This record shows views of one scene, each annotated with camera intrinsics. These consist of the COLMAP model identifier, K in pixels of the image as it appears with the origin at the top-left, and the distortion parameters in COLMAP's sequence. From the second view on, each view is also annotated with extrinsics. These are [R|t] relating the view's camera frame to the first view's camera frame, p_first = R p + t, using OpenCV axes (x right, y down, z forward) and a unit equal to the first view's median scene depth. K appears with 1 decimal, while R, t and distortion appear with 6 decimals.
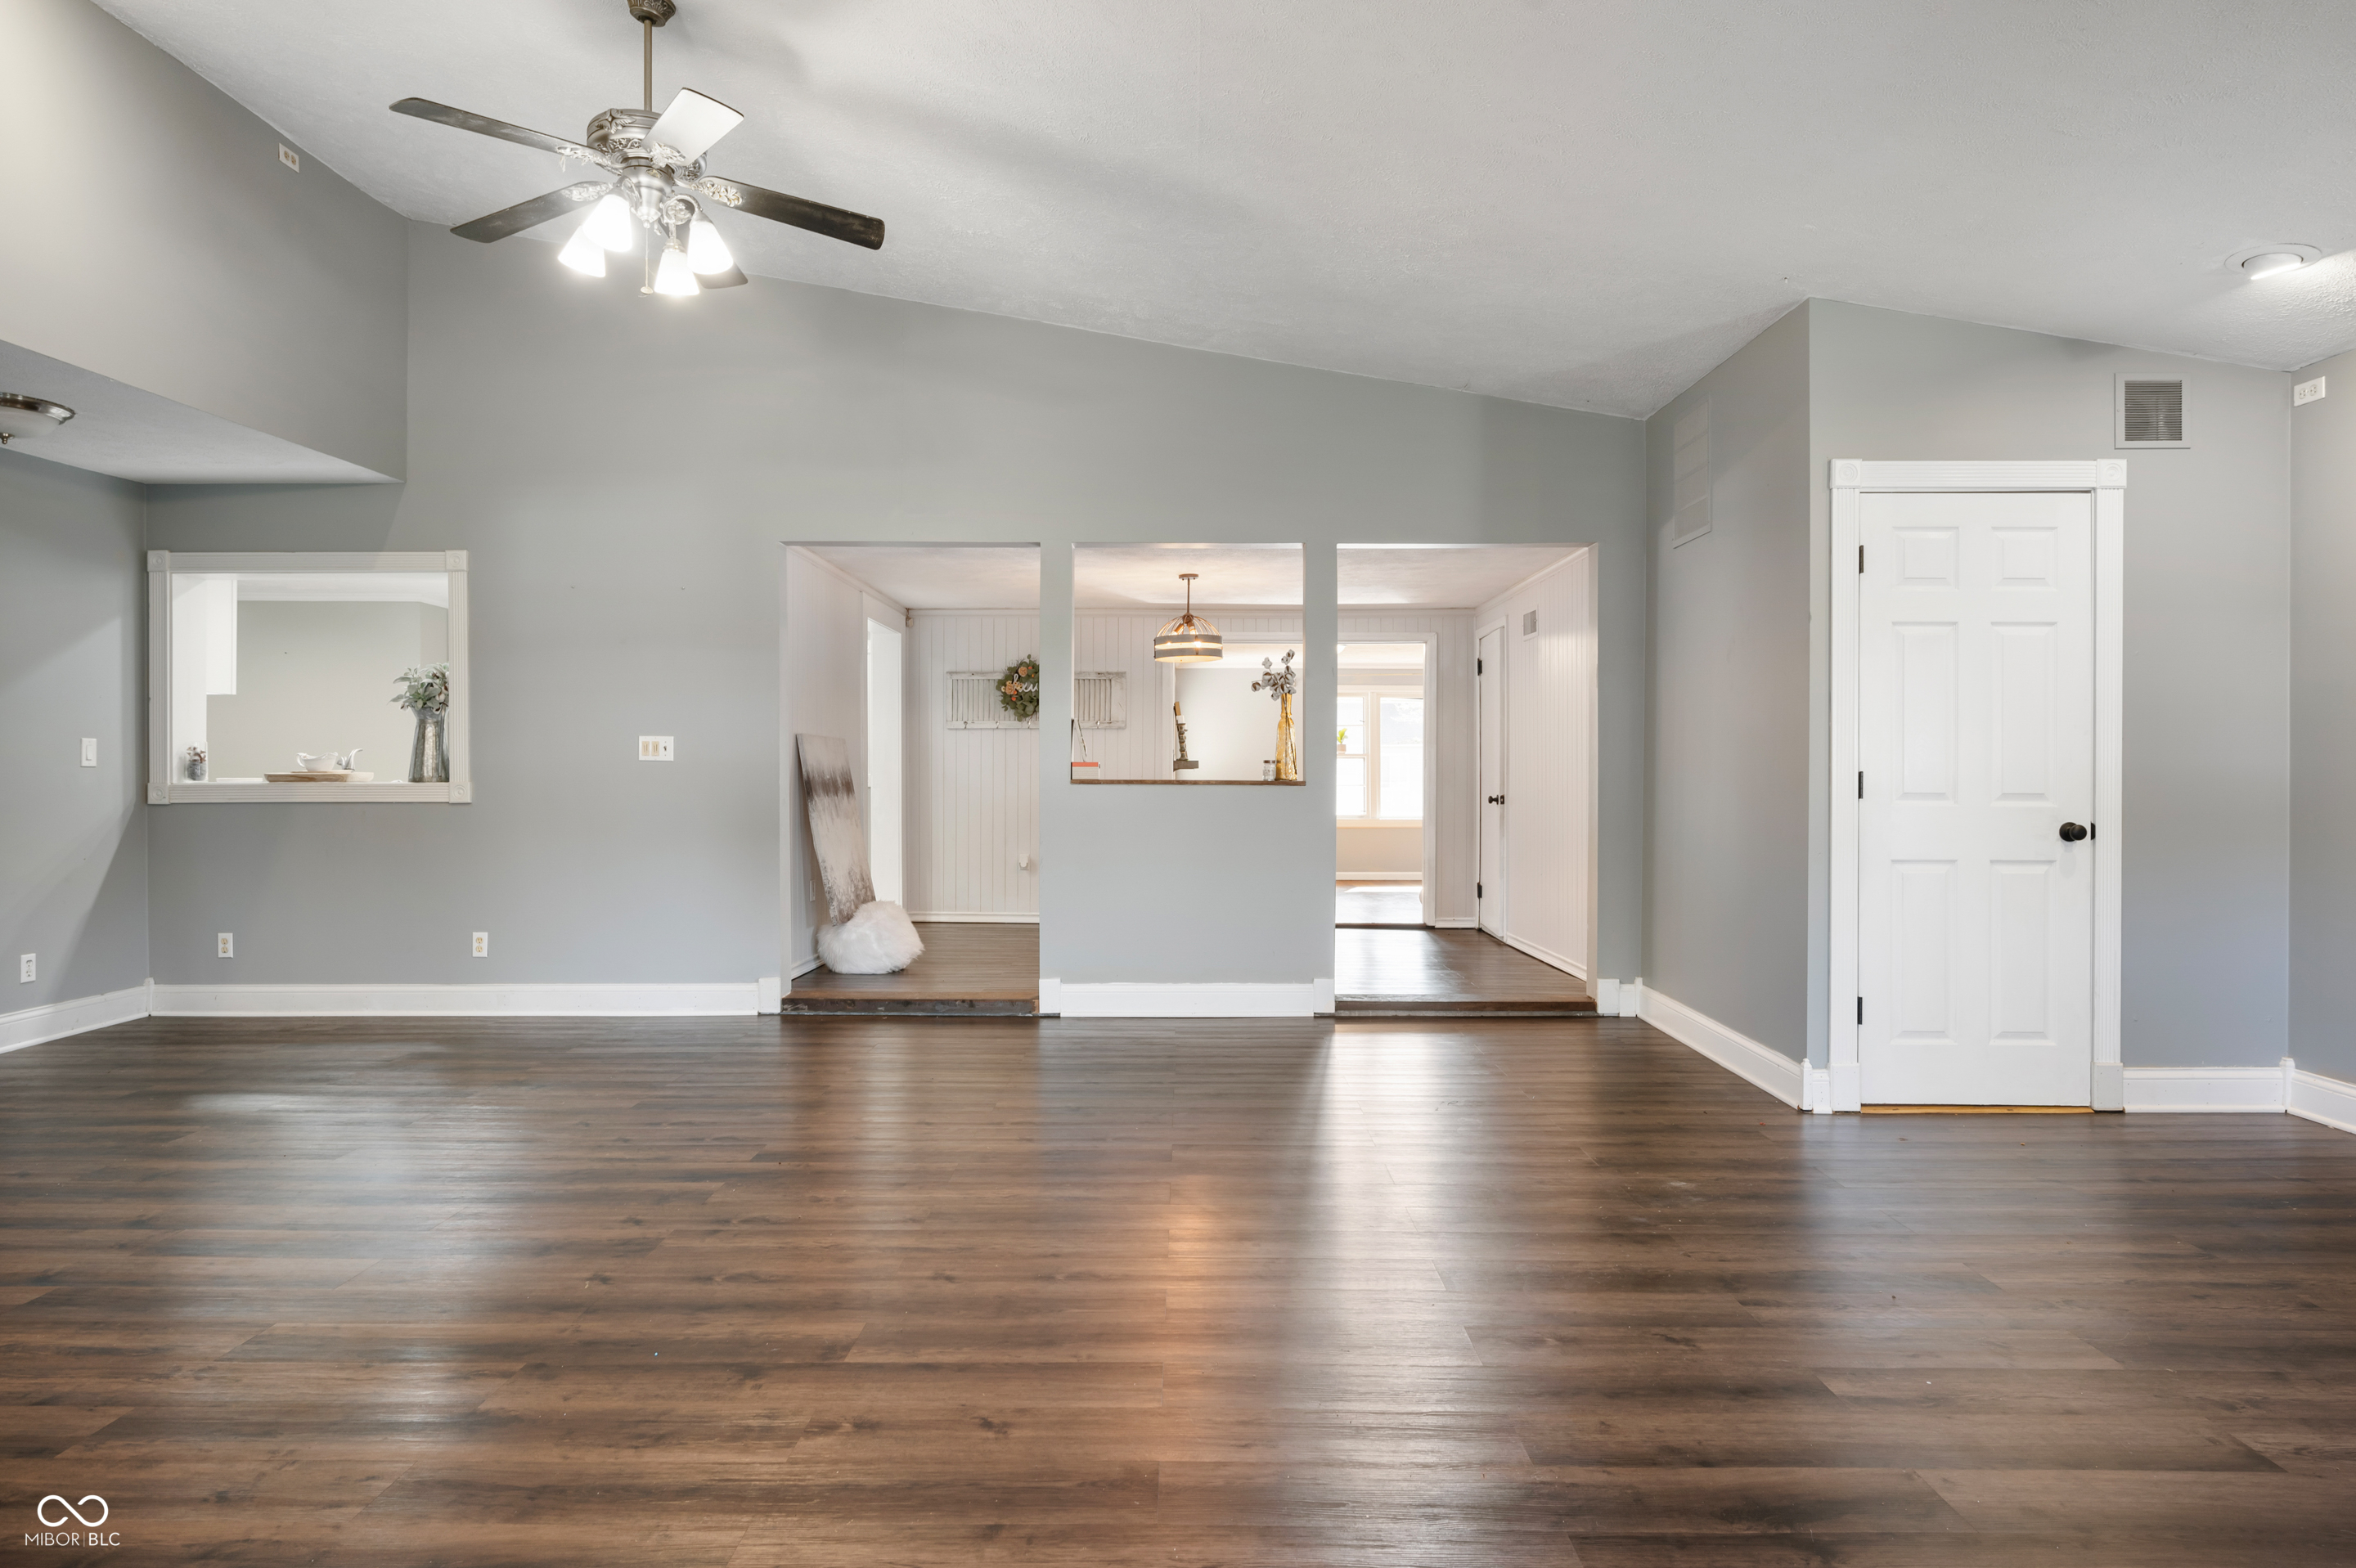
lens RADIAL K [[1294.8, 0, 1179.4], [0, 1294.8, 776.9], [0, 0, 1]] dist [-0.001444, 0.001092]
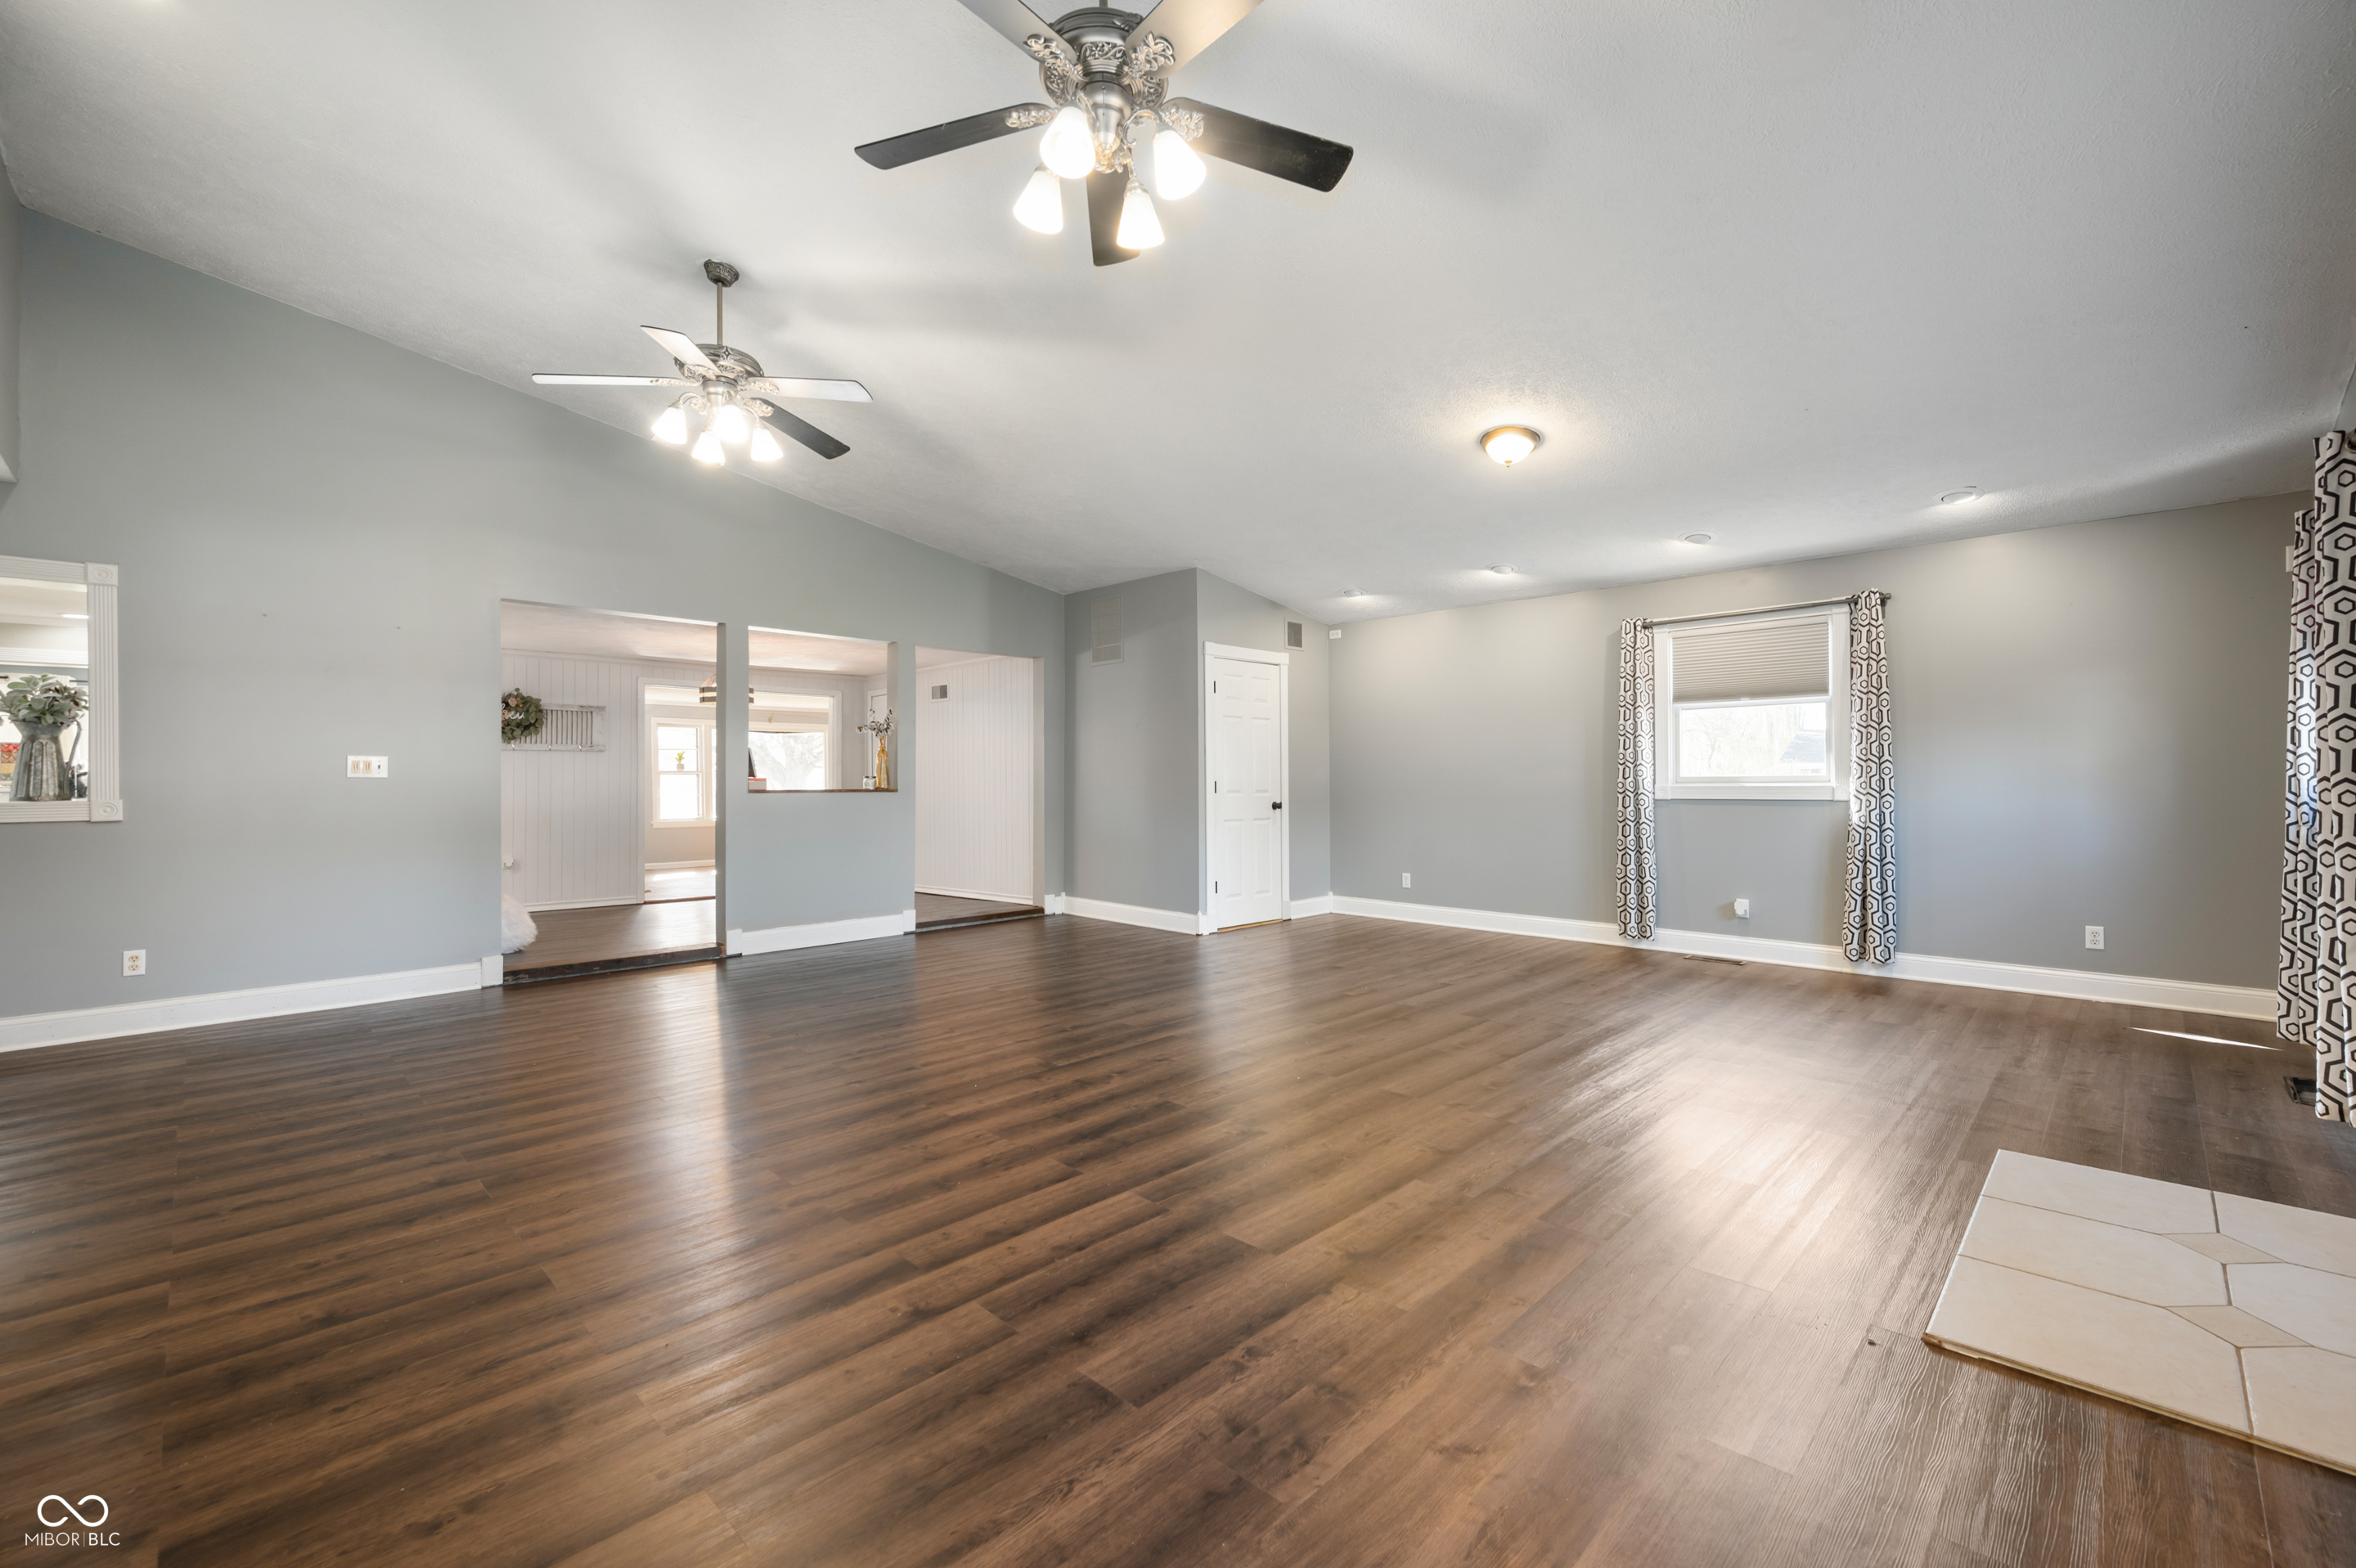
lens RADIAL K [[967.0, 0, 1177.8], [0, 967.0, 782.9], [0, 0, 1]] dist [-0.001464, -0.000048]
pose [[0.701862, -0.006458, 0.712283, -0.520982], [0.009712, 0.999953, -0.000505, -0.000528], [-0.712246, 0.007272, 0.701892, -0.097884]]
